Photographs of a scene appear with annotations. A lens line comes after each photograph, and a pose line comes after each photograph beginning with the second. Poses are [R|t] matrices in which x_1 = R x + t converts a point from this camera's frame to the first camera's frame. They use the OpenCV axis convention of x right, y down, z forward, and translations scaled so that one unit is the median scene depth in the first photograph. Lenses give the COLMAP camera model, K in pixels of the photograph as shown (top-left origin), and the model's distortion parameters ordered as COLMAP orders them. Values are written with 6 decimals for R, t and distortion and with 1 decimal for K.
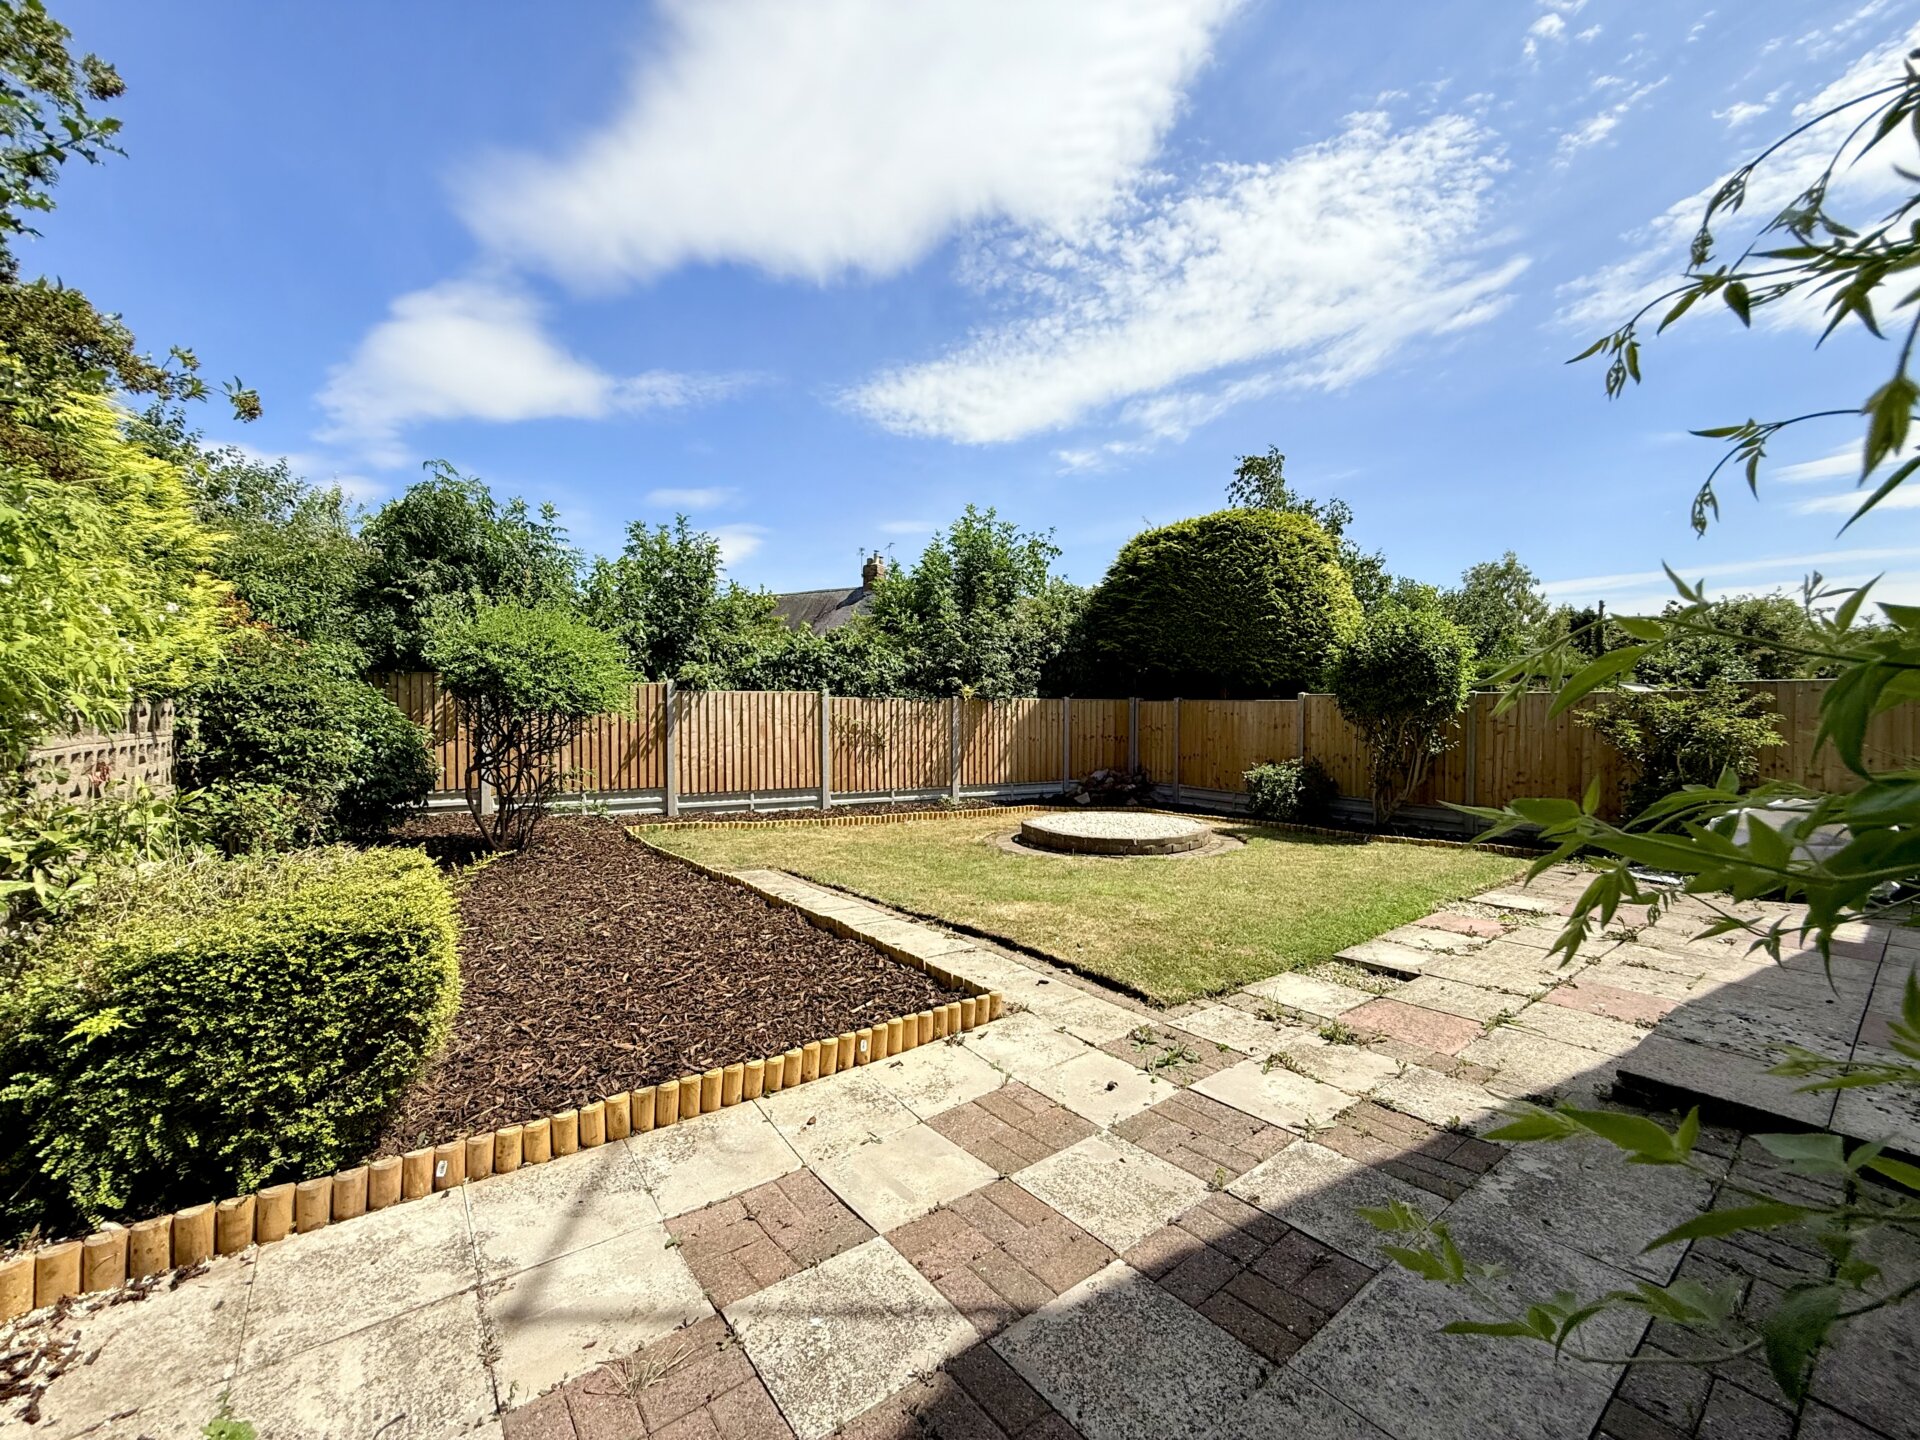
lens RADIAL K [[773.5, 0, 960.4], [0, 773.5, 725.6], [0, 0, 1]] dist [0.000107, 0.000001]
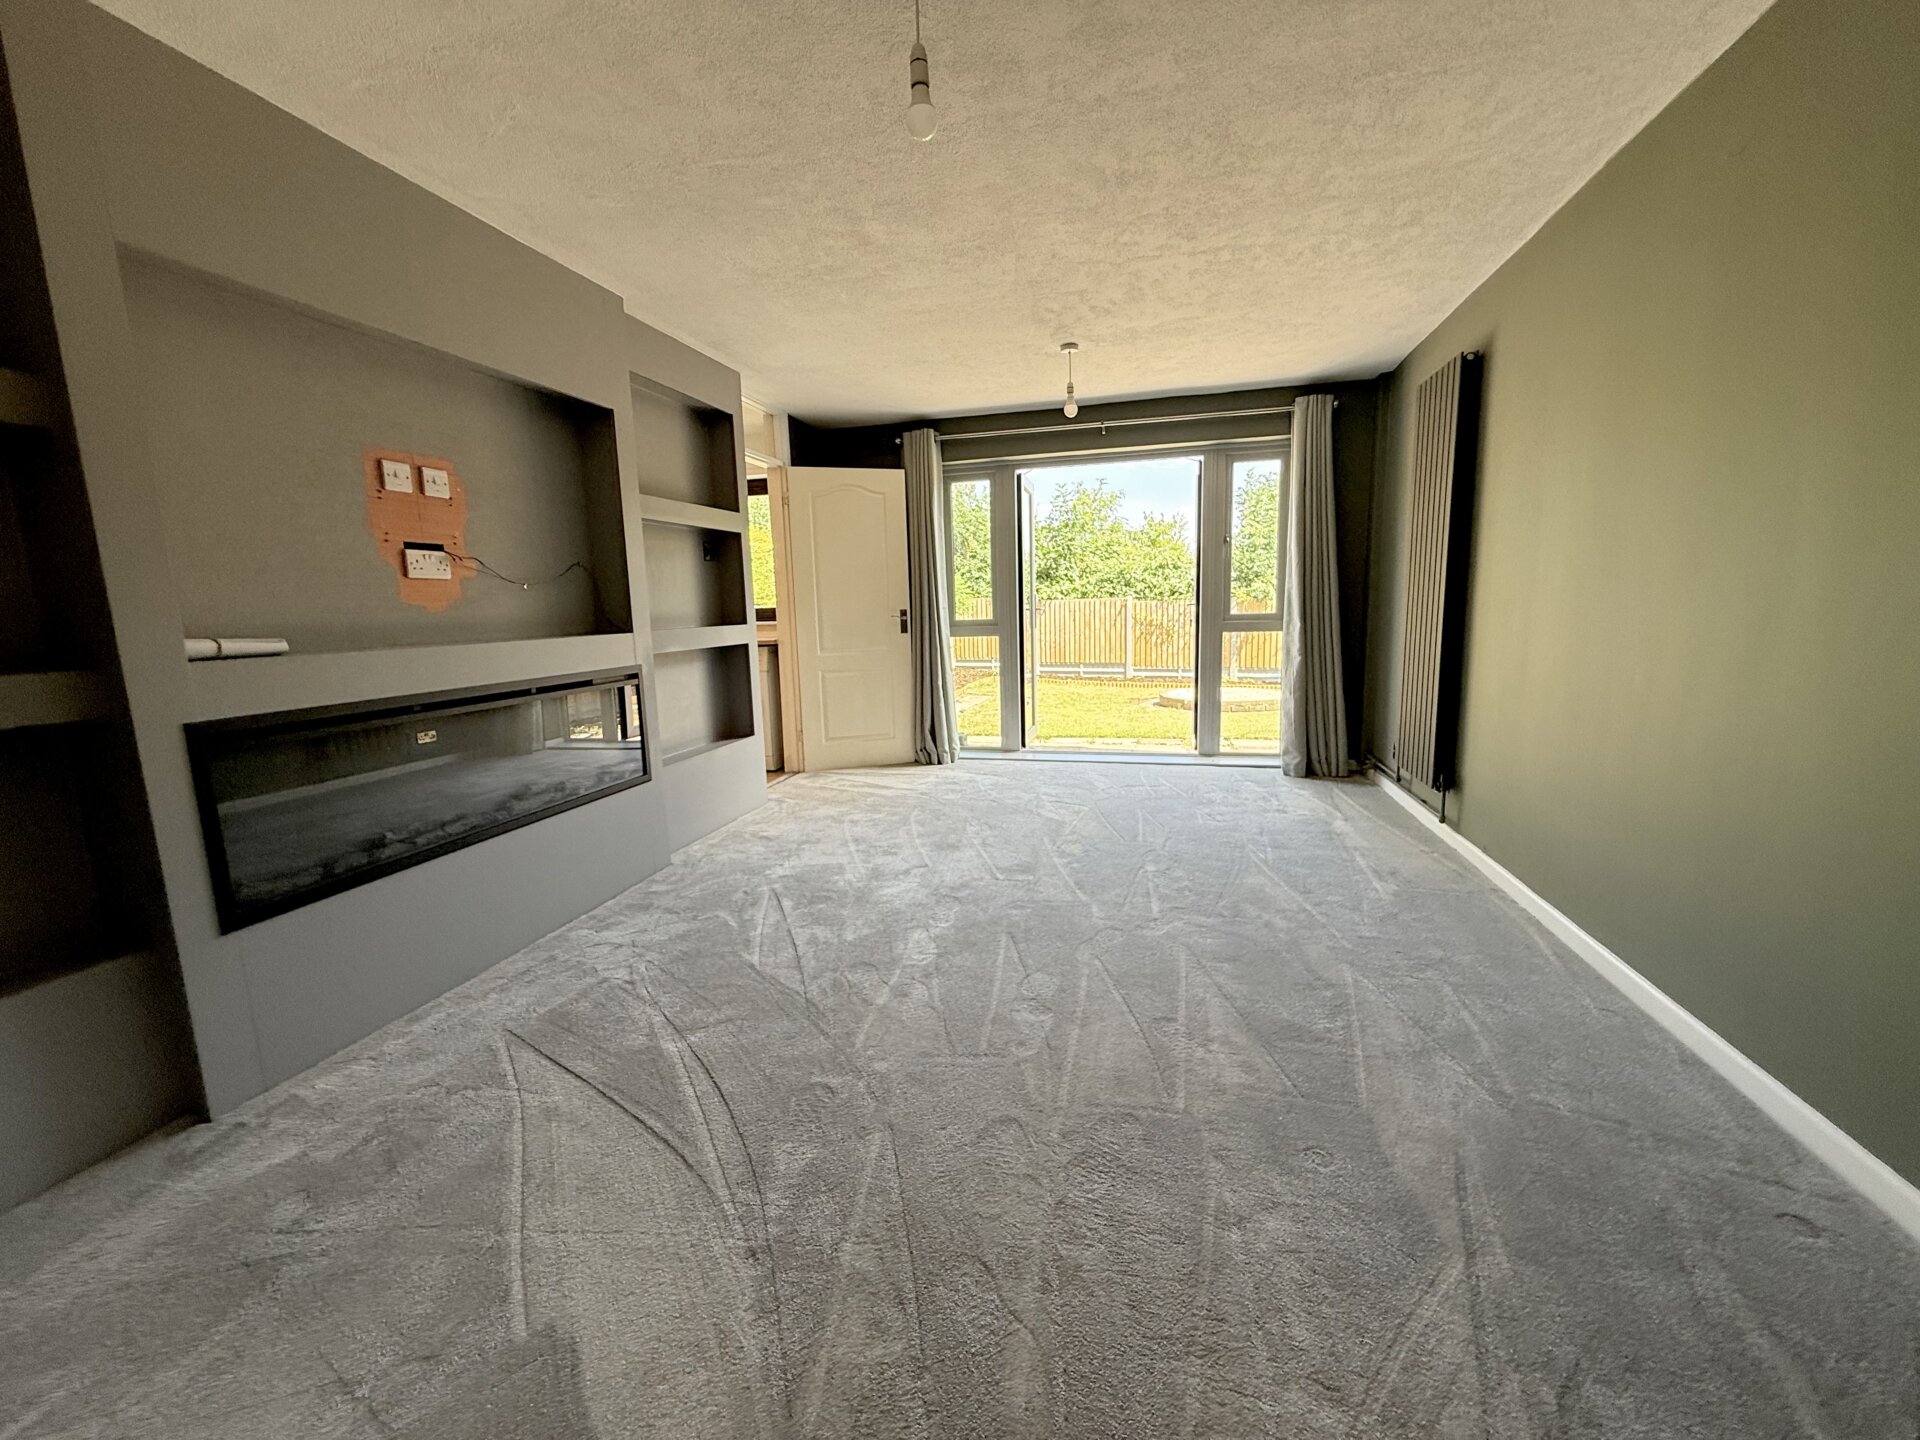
lens RADIAL K [[773.5, 0, 960.5], [0, 773.5, 714.2], [0, 0, 1]] dist [0.000107, 0.000001]
pose [[0.609975, 0.105678, -0.785343, 0.788954], [0.022454, 0.988365, 0.150437, -0.052325], [0.792103, -0.109396, 0.600505, -0.139467]]
